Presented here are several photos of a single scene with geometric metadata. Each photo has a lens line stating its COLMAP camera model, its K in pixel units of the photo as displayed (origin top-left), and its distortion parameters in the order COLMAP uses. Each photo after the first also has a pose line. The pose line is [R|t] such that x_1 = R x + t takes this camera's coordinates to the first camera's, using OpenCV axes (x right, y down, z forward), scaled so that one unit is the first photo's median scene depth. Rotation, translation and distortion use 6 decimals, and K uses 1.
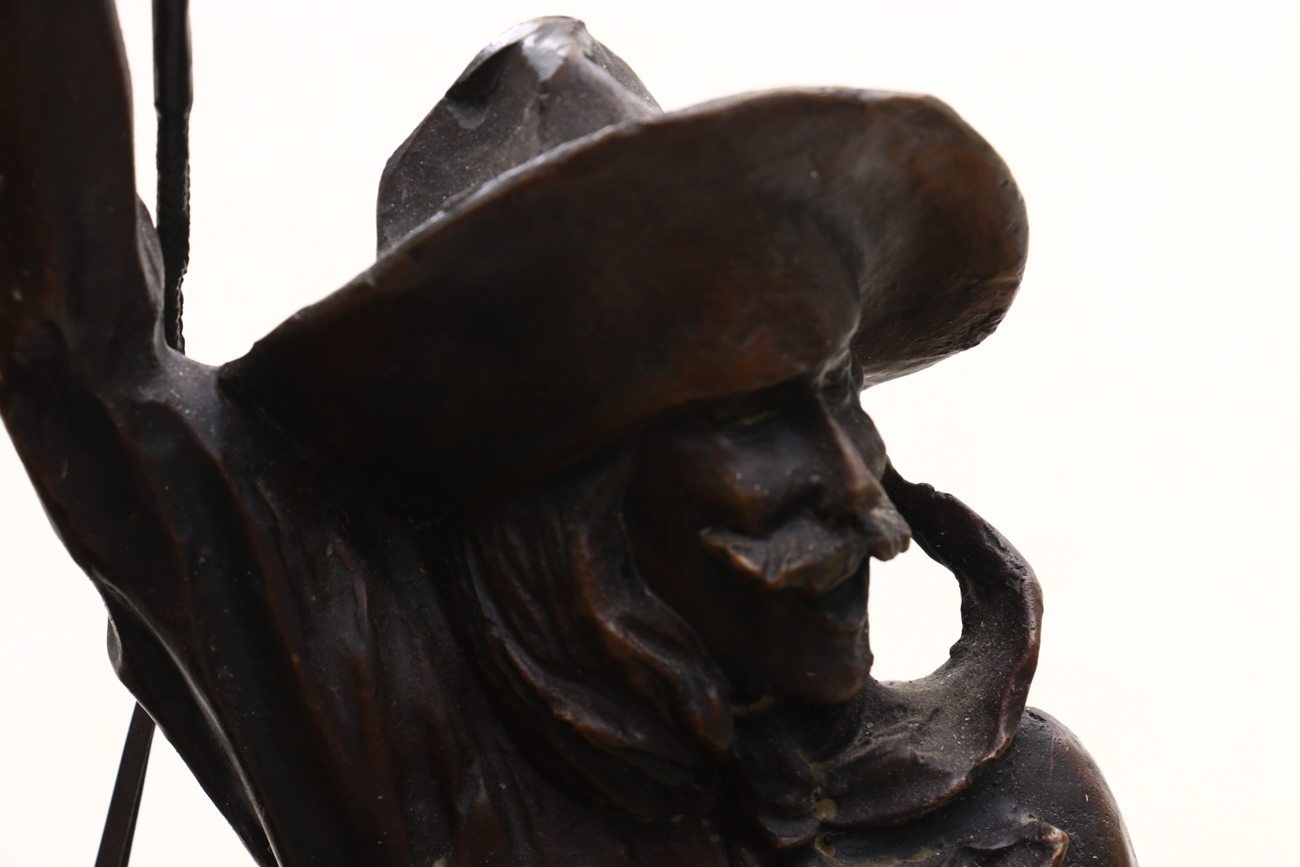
lens RADIAL K [[4635.8, 0, 650.4], [0, 4635.8, 434.2], [0, 0, 1]] dist [0.351447, 0.000000]
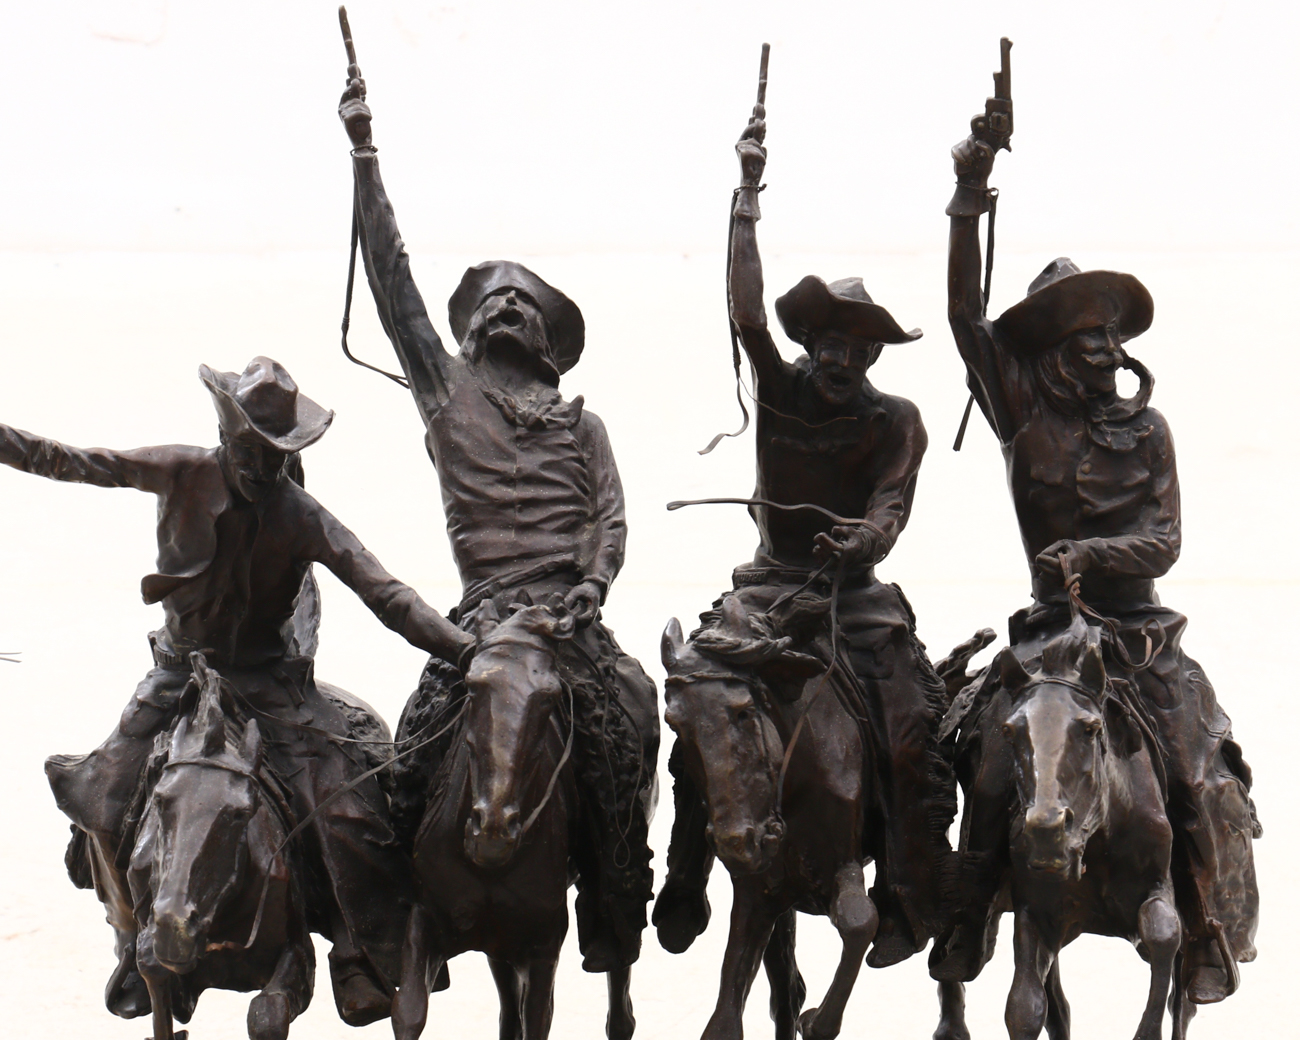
lens RADIAL K [[4838.0, 0, 648.9], [0, 4838.0, 519.9], [0, 0, 1]] dist [0.293670, 0.000000]
pose [[0.980994, 0.078041, -0.177653, 0.502834], [-0.094764, 0.991632, -0.087667, 0.708924], [0.169325, 0.102836, 0.980181, -4.291517]]
